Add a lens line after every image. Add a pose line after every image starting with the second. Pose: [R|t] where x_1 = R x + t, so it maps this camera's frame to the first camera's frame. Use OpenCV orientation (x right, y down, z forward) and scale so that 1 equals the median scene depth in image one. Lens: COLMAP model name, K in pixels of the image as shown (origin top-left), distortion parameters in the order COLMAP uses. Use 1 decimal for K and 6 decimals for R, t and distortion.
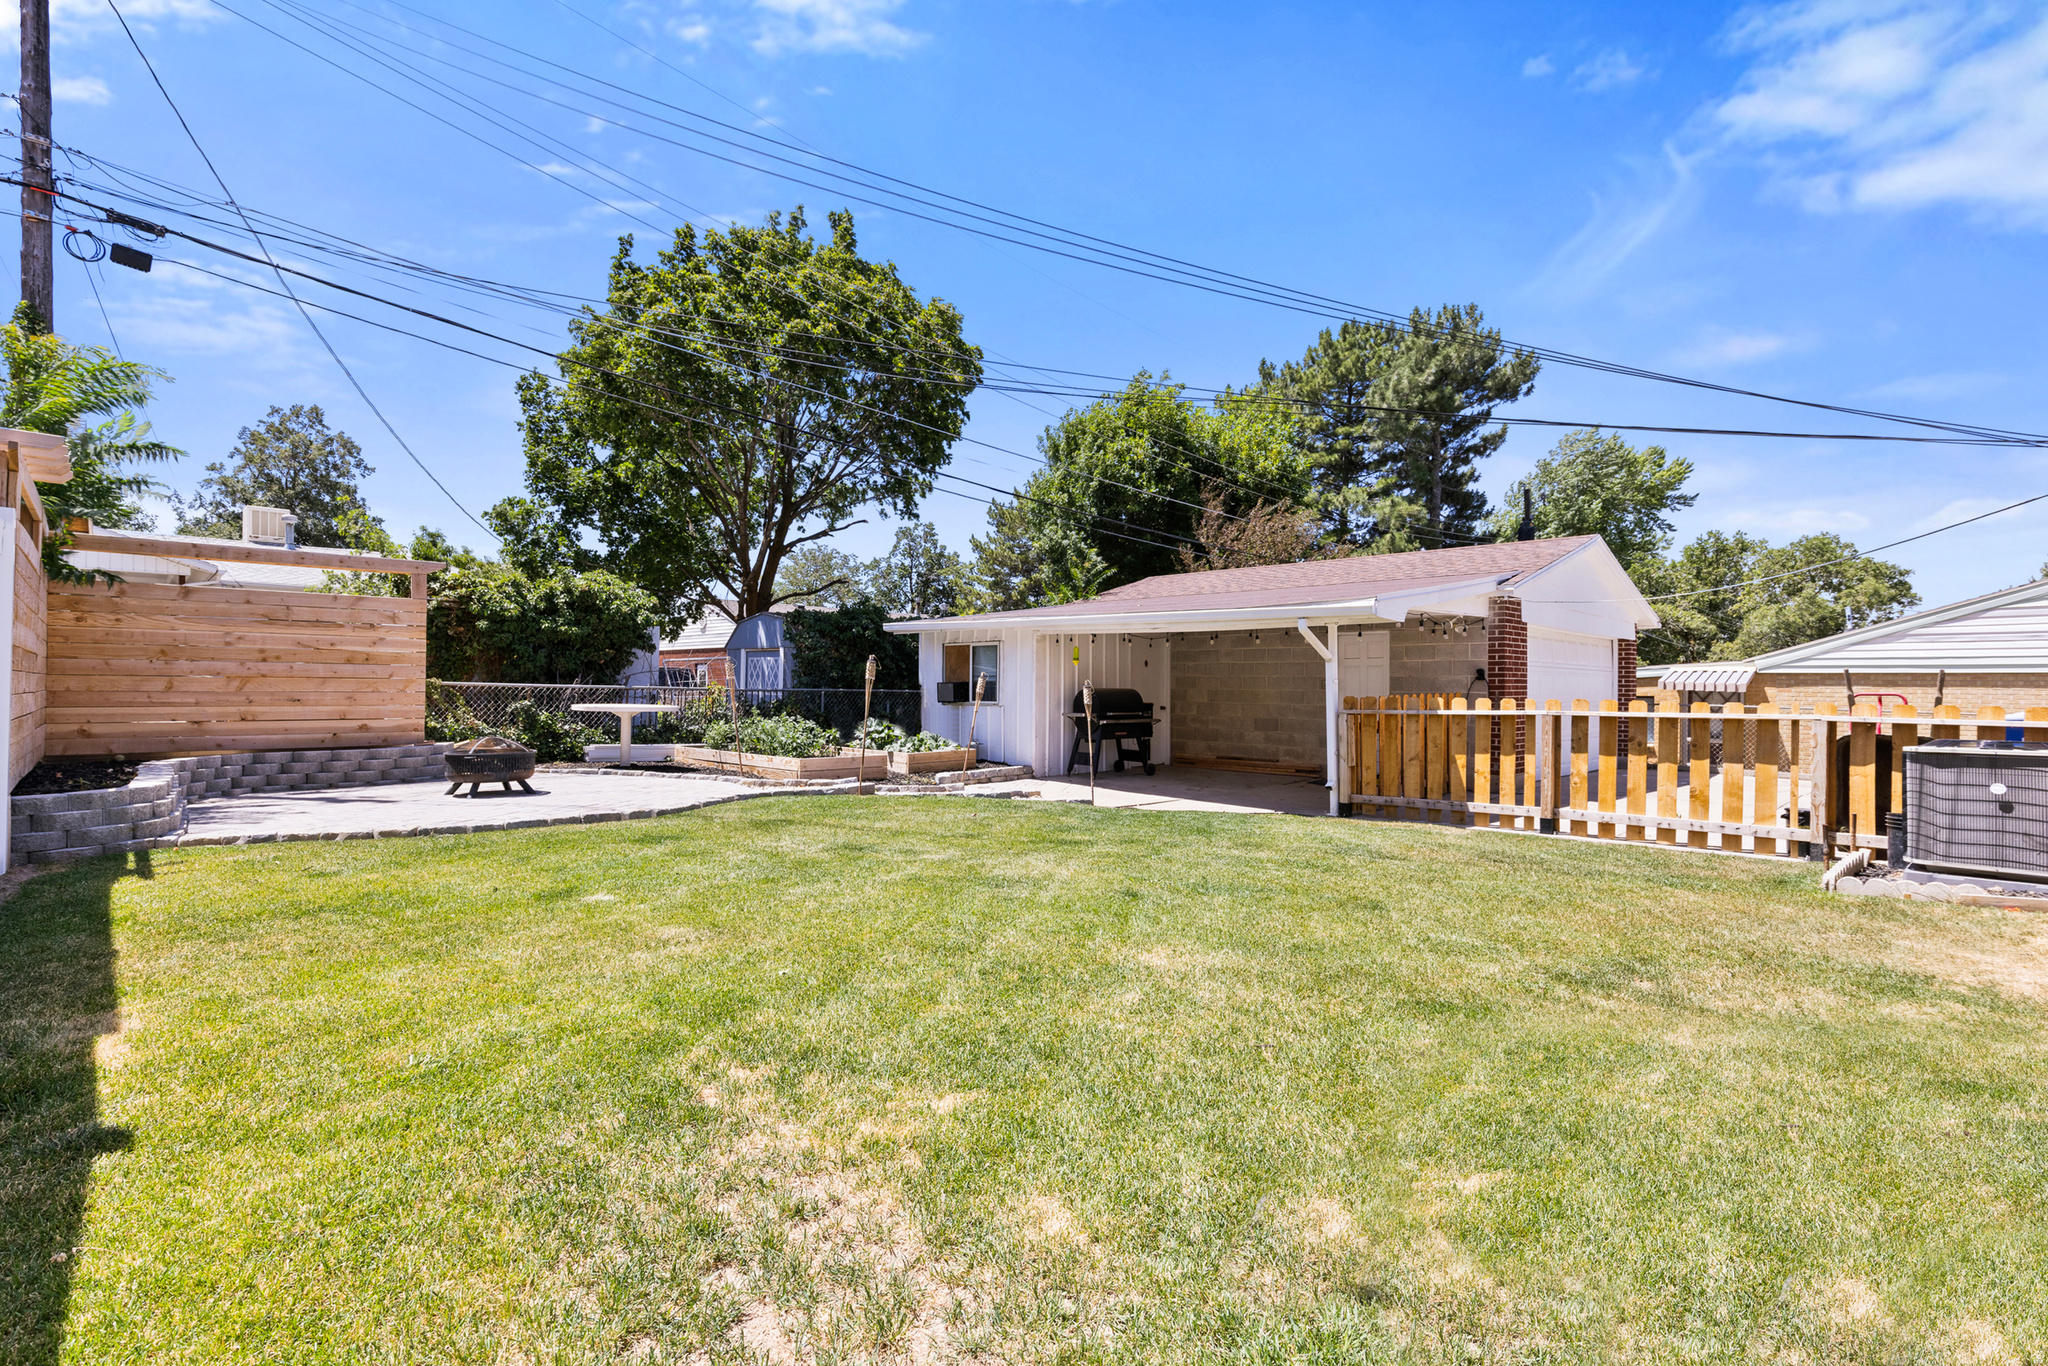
lens RADIAL K [[930.3, 0, 1005.3], [0, 930.3, 679.3], [0, 0, 1]] dist [0.011627, -0.003830]
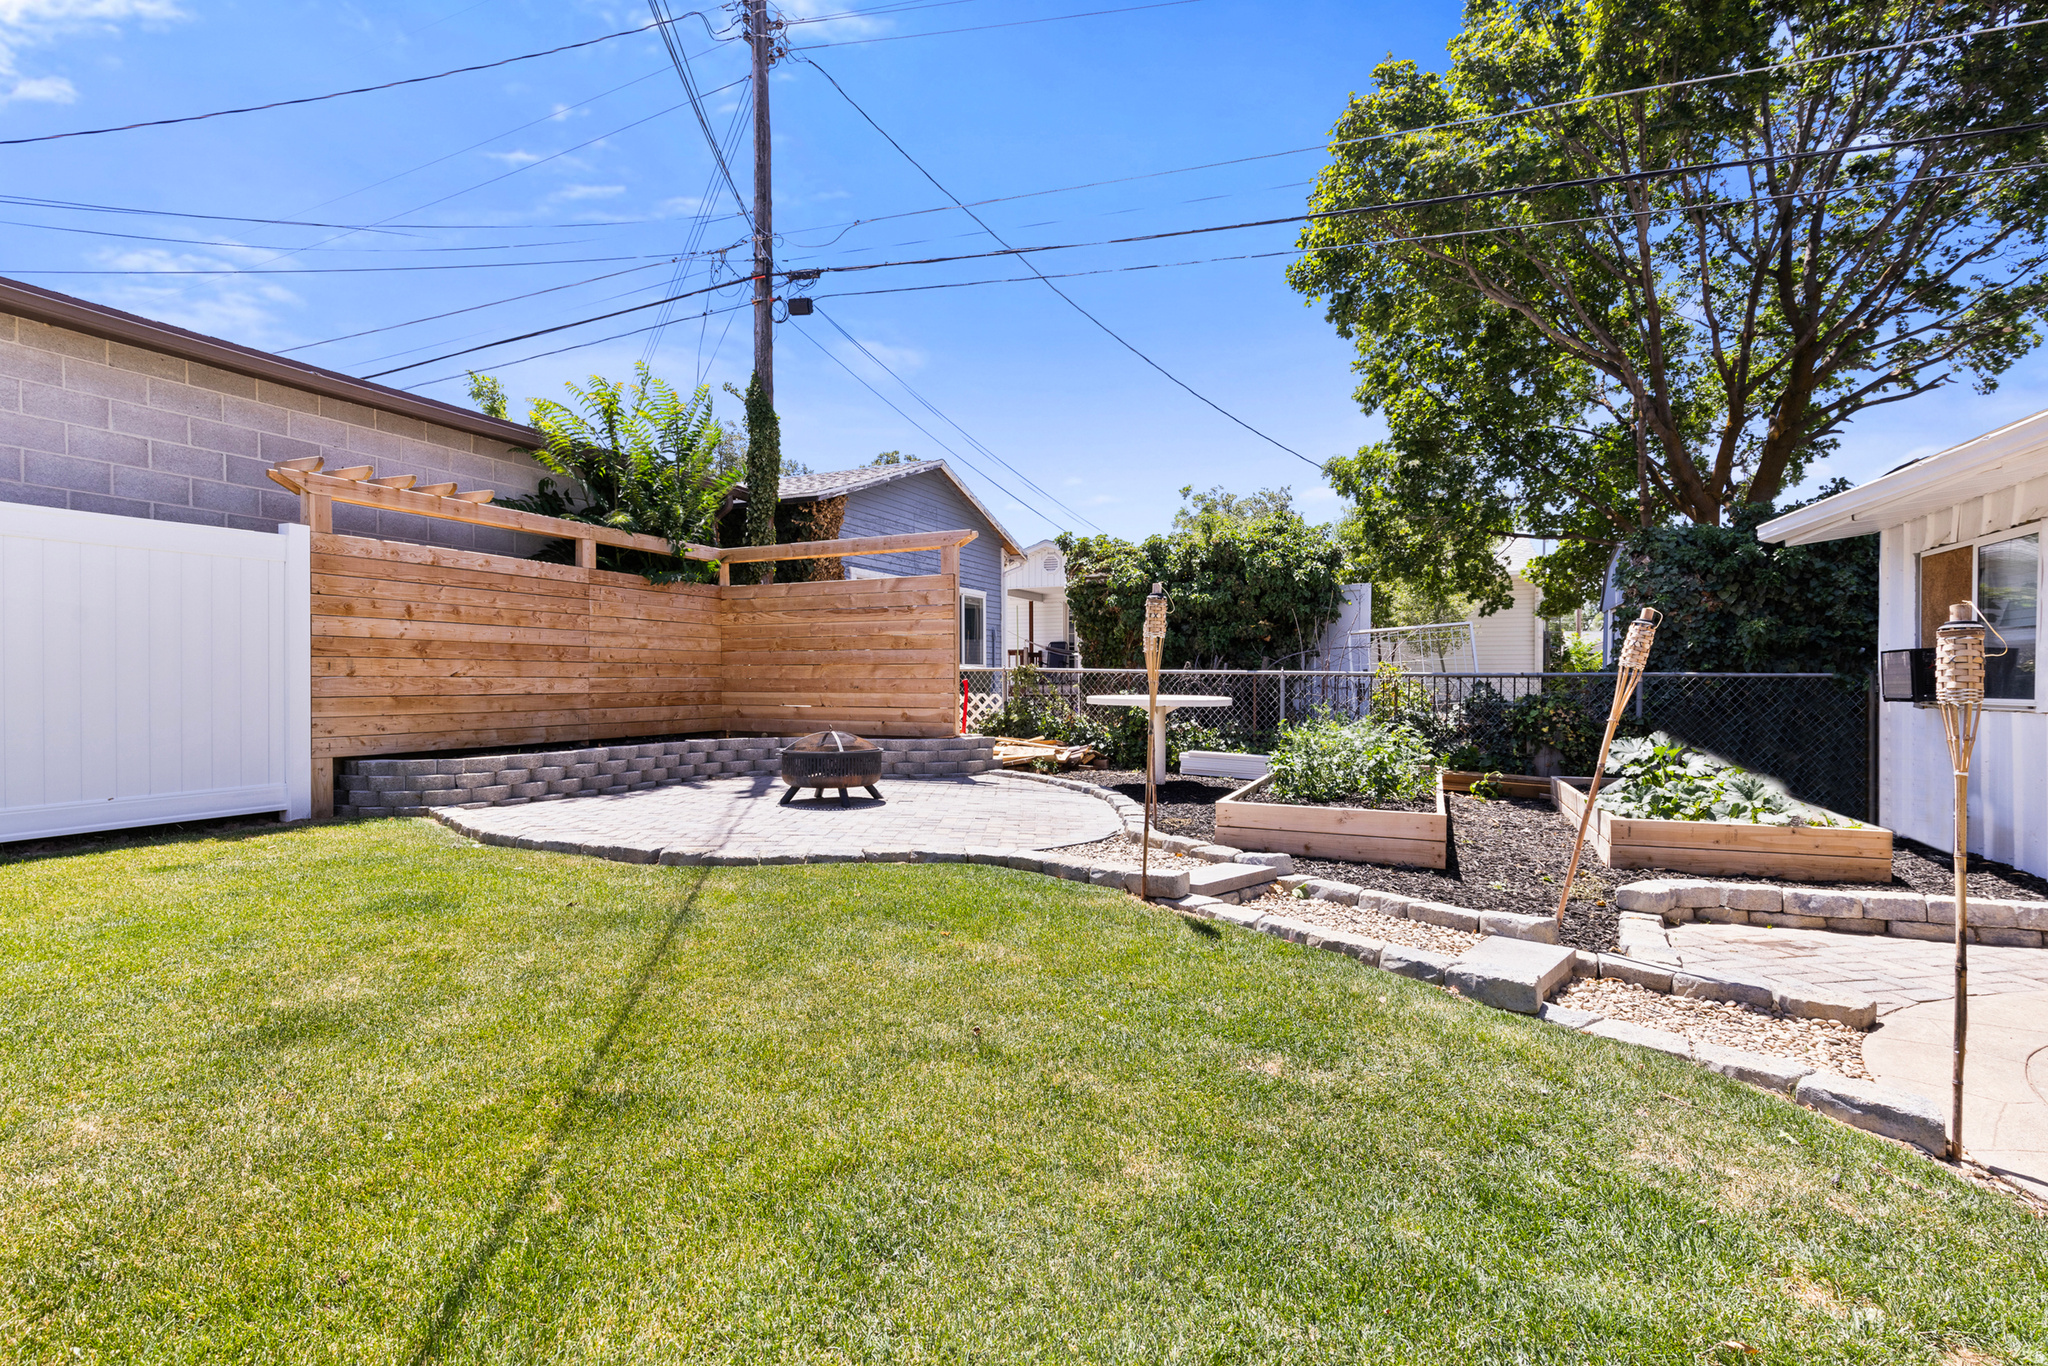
lens RADIAL K [[930.3, 0, 1034.4], [0, 930.3, 688.8], [0, 0, 1]] dist [0.011627, -0.003830]
pose [[0.392832, -0.001264, -0.919610, 0.234037], [0.010222, 0.999943, 0.002992, 0.022965], [0.919554, -0.010575, 0.392822, 0.771990]]
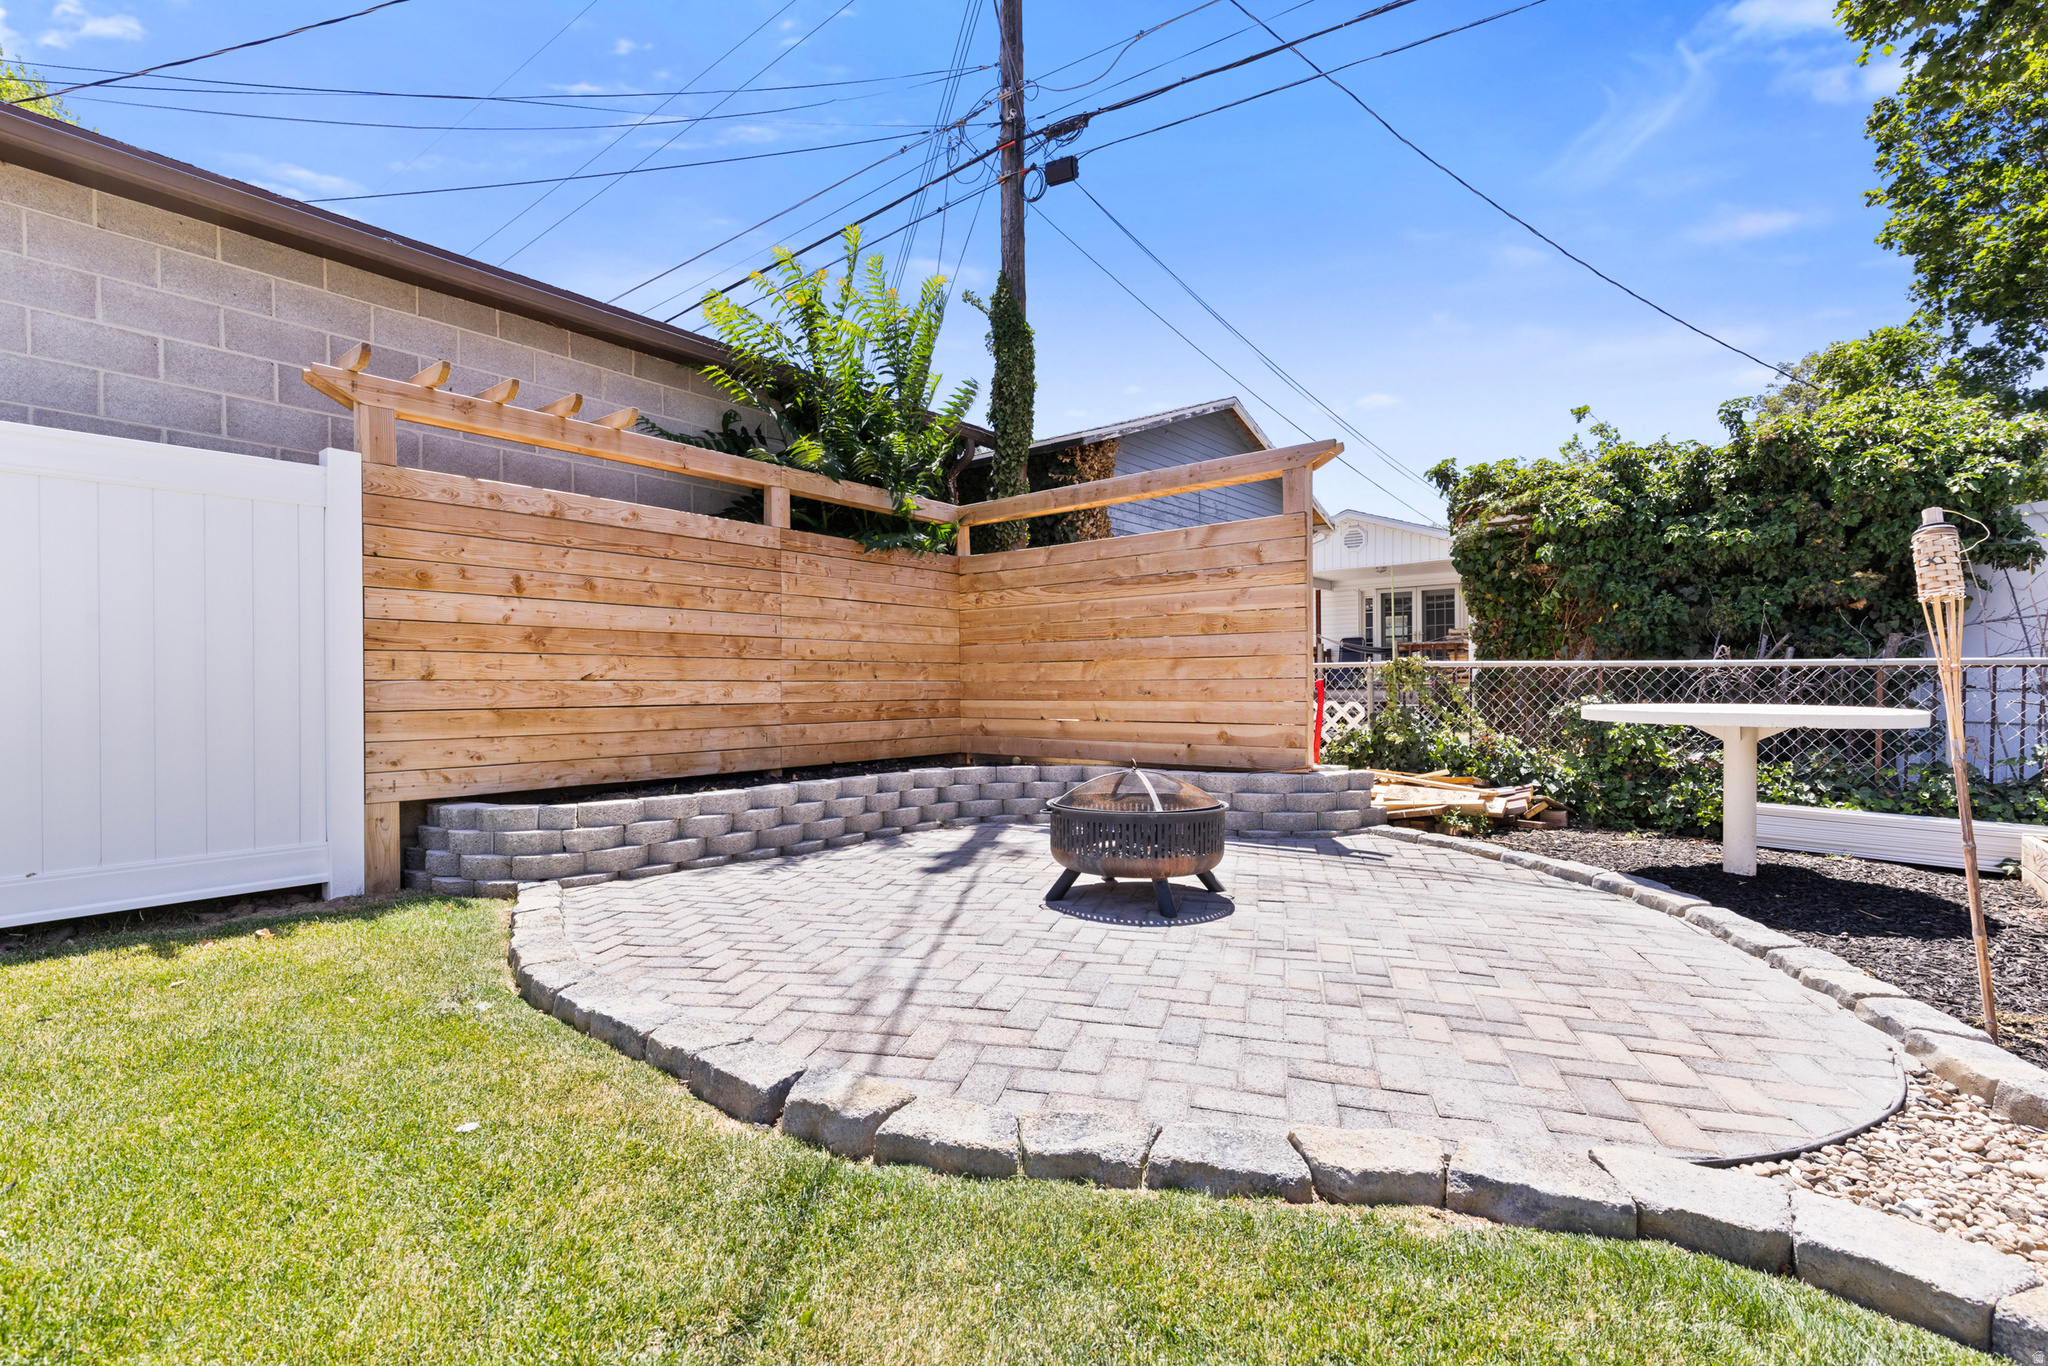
lens RADIAL K [[930.3, 0, 1034.7], [0, 930.3, 689.5], [0, 0, 1]] dist [0.011627, -0.003830]
pose [[0.146029, -0.008697, -0.989242, -0.101491], [0.015468, 0.999859, -0.006507, 0.023051], [0.989159, -0.014352, 0.146143, 0.809068]]
